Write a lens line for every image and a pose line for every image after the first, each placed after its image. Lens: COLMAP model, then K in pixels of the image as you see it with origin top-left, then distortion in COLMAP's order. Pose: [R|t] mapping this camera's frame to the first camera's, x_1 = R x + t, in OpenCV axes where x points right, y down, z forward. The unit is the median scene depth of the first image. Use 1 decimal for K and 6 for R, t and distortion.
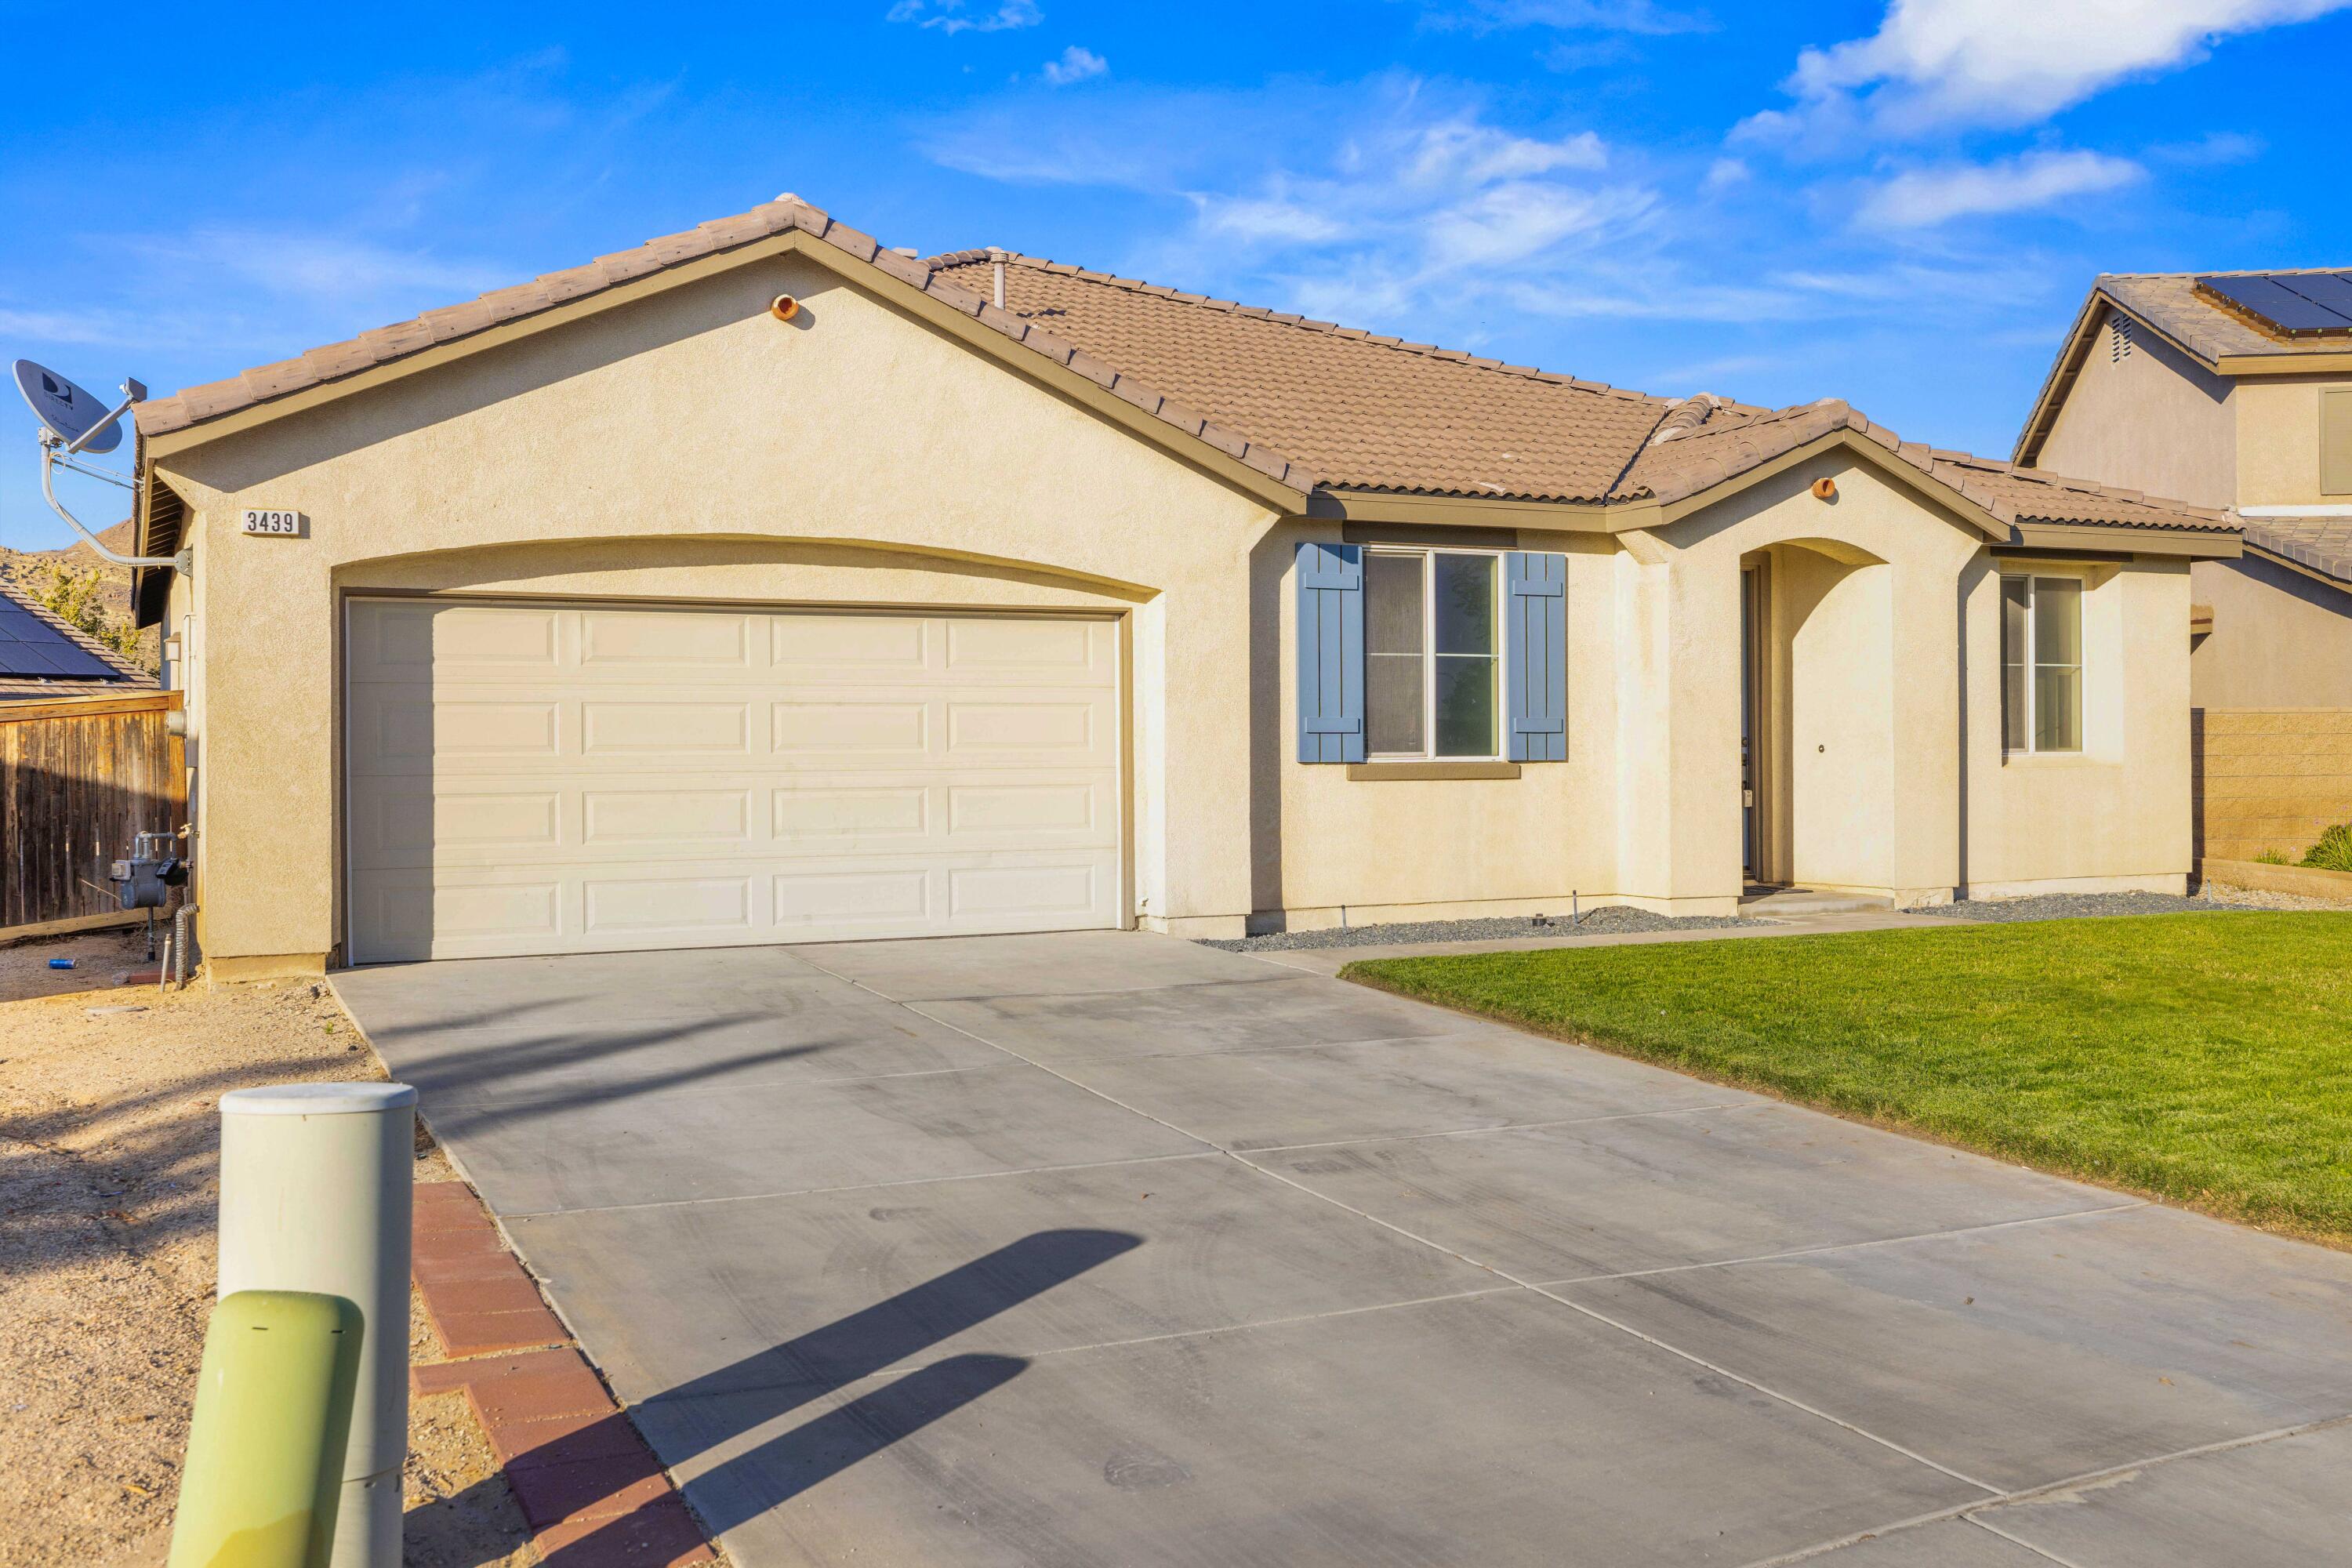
lens RADIAL K [[2118.0, 0, 1177.4], [0, 2118.0, 753.5], [0, 0, 1]] dist [0.005080, -0.000492]
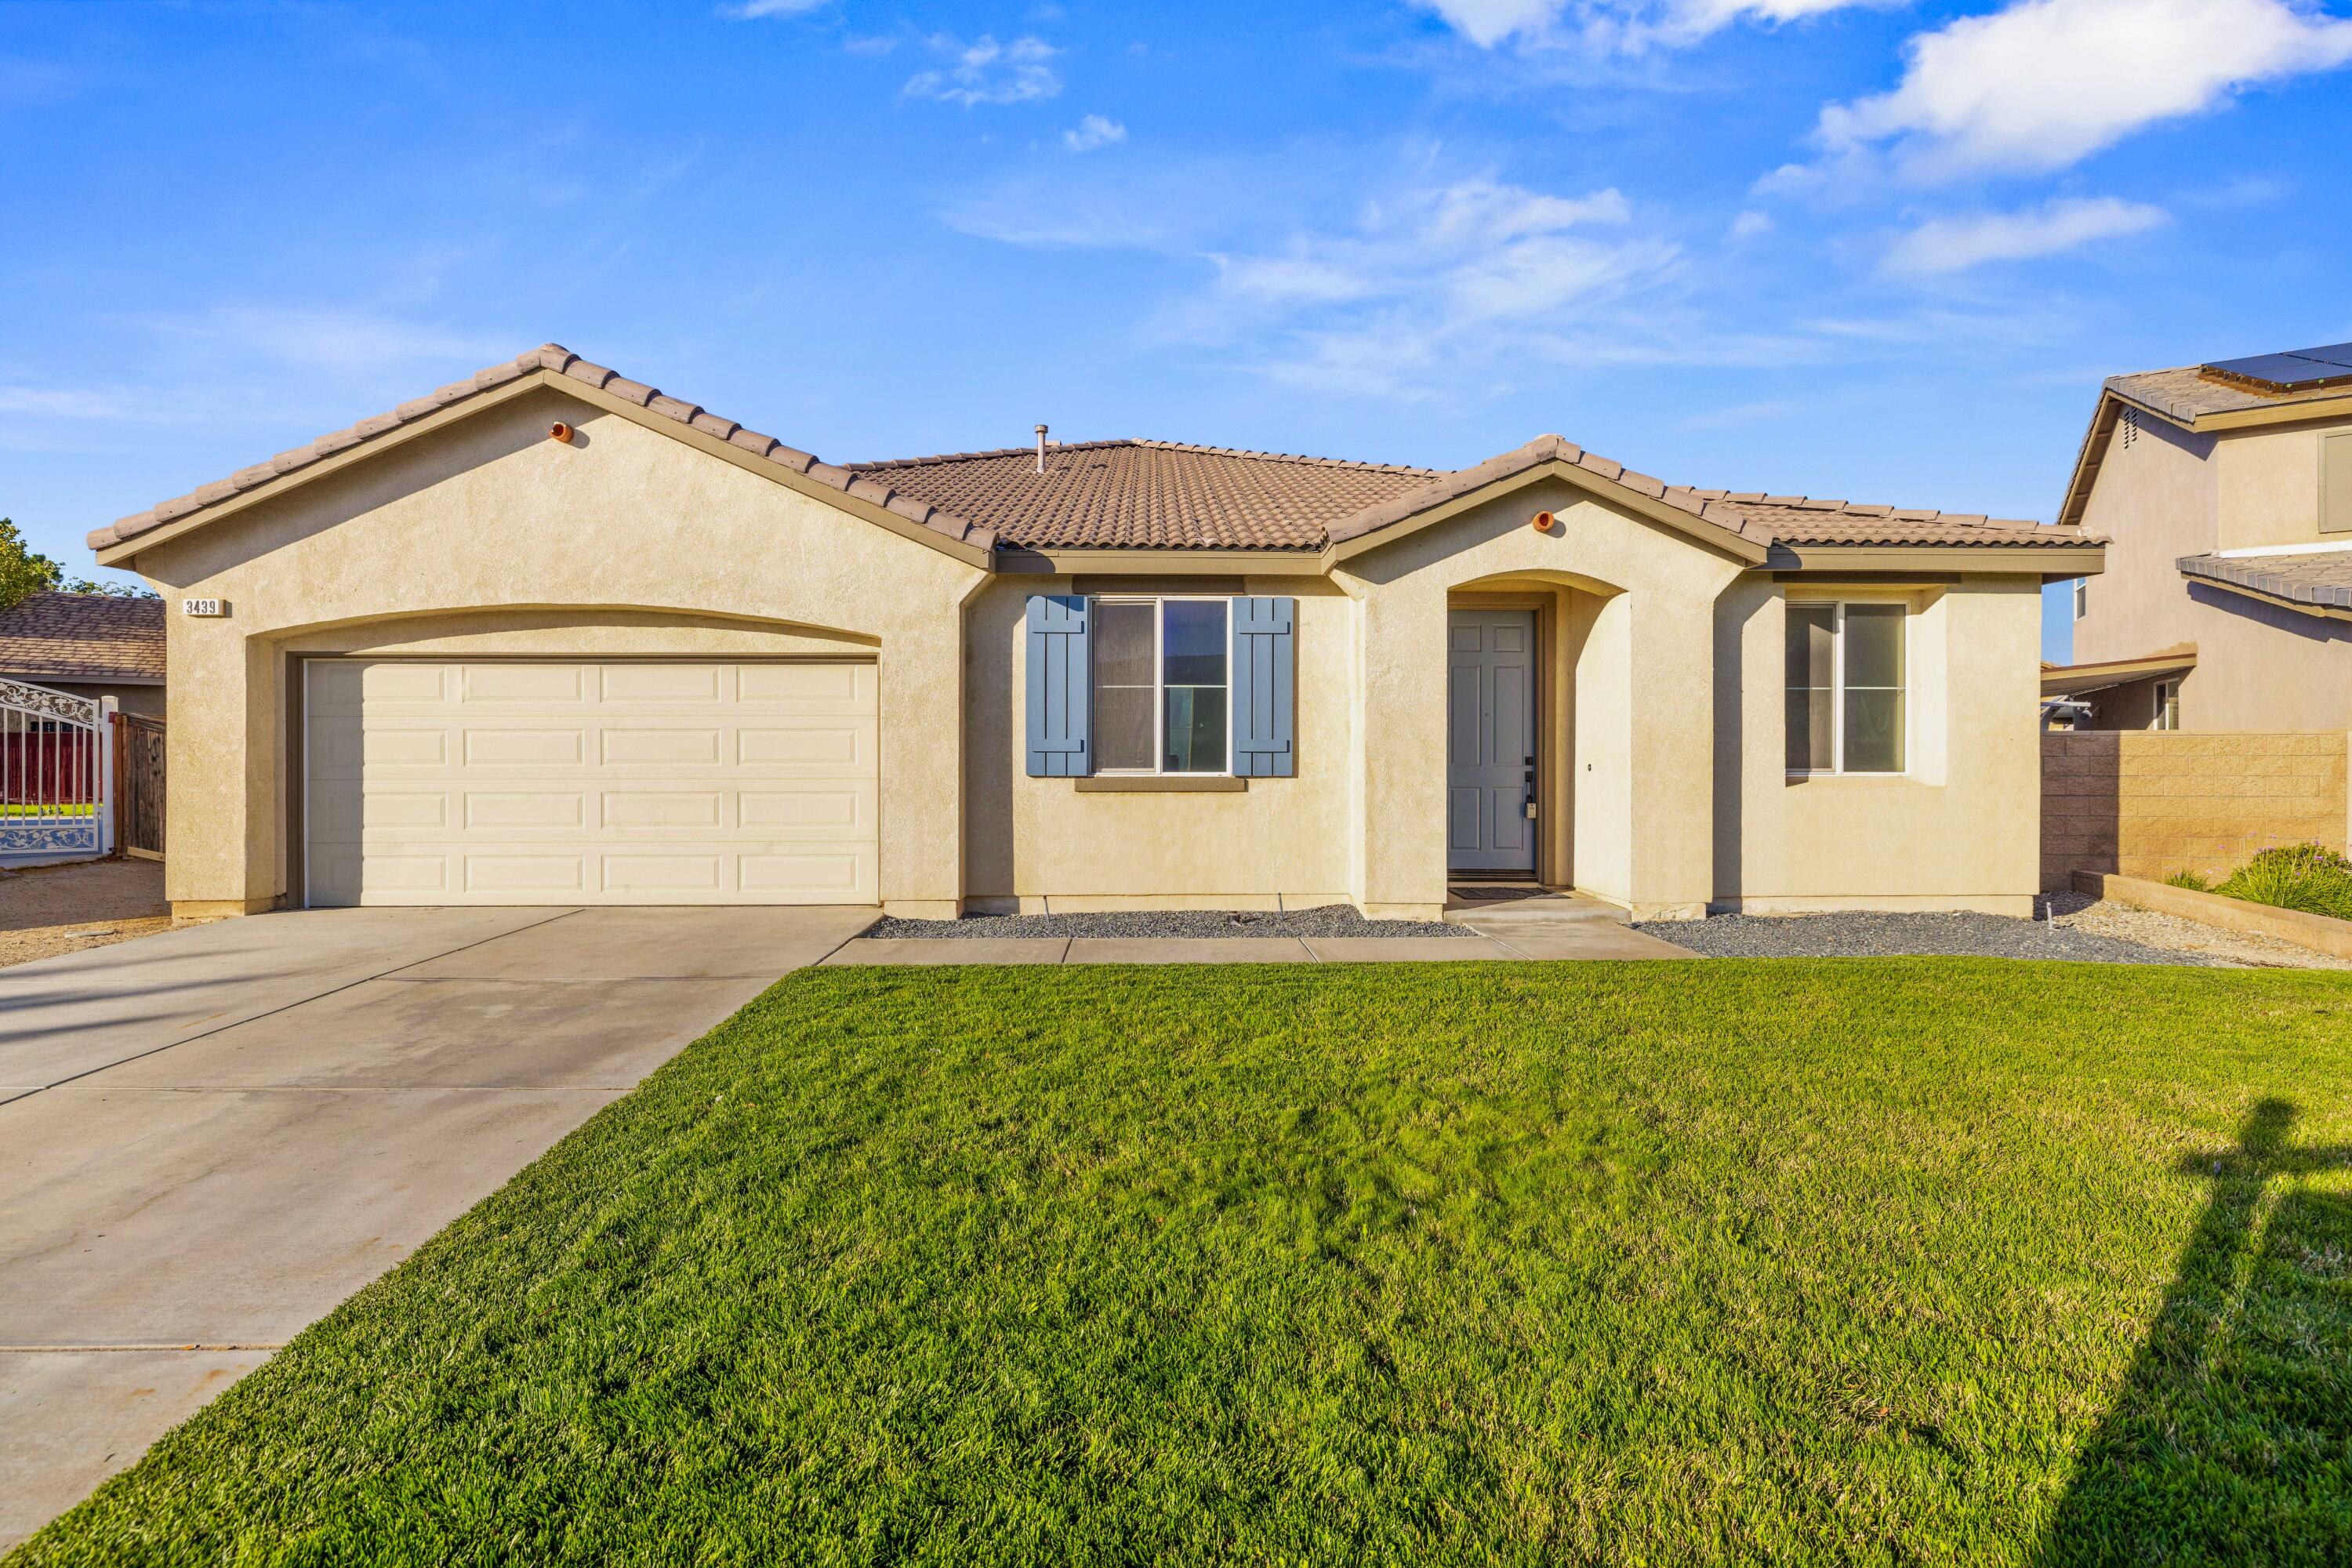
lens RADIAL K [[1024.8, 0, 1180.8], [0, 1024.8, 770.5], [0, 0, 1]] dist [-0.006509, -0.000215]
pose [[0.912691, 0.009246, -0.408545, 0.365245], [-0.006017, 0.999940, 0.009187, -0.004799], [0.408605, -0.005927, 0.912692, 0.478941]]
